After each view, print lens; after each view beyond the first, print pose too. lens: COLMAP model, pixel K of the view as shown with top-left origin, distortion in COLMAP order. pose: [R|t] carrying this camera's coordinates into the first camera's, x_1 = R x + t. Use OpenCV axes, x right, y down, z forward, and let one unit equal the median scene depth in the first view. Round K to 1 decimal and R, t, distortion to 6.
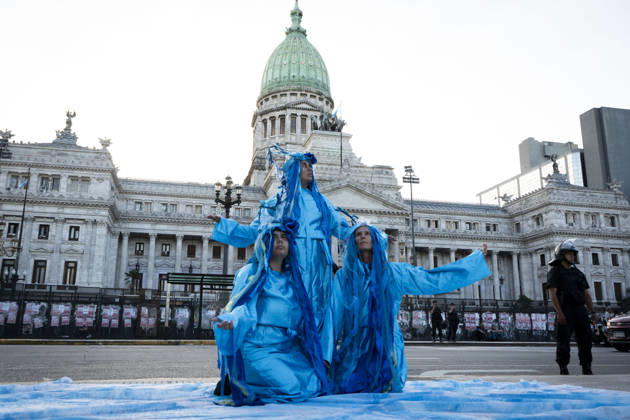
lens RADIAL K [[632.0, 0, 289.0], [0, 632.0, 208.5], [0, 0, 1]] dist [-0.019060, -0.005843]
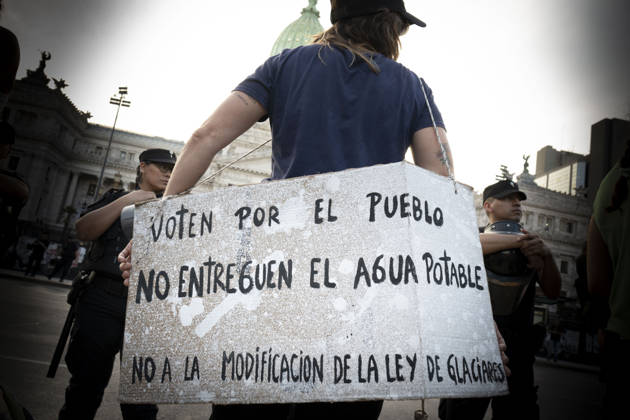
lens RADIAL K [[564.7, 0, 315.0], [0, 564.7, 210.0], [0, 0, 1]] dist [-0.005574, -0.003720]
pose [[0.982425, 0.132548, -0.131422, 0.201457], [-0.129925, 0.991118, 0.028380, 0.016525], [0.134016, -0.010806, 0.990920, 0.082421]]
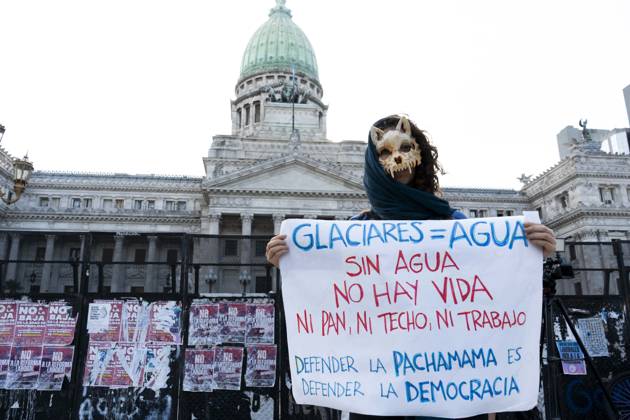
lens RADIAL K [[564.7, 0, 315.0], [0, 564.7, 210.0], [0, 0, 1]] dist [-0.005574, -0.003720]
pose [[0.993867, -0.046005, -0.100555, 0.139576], [0.040852, 0.997774, -0.052718, 0.044871], [0.102757, 0.048287, 0.993534, 0.248913]]
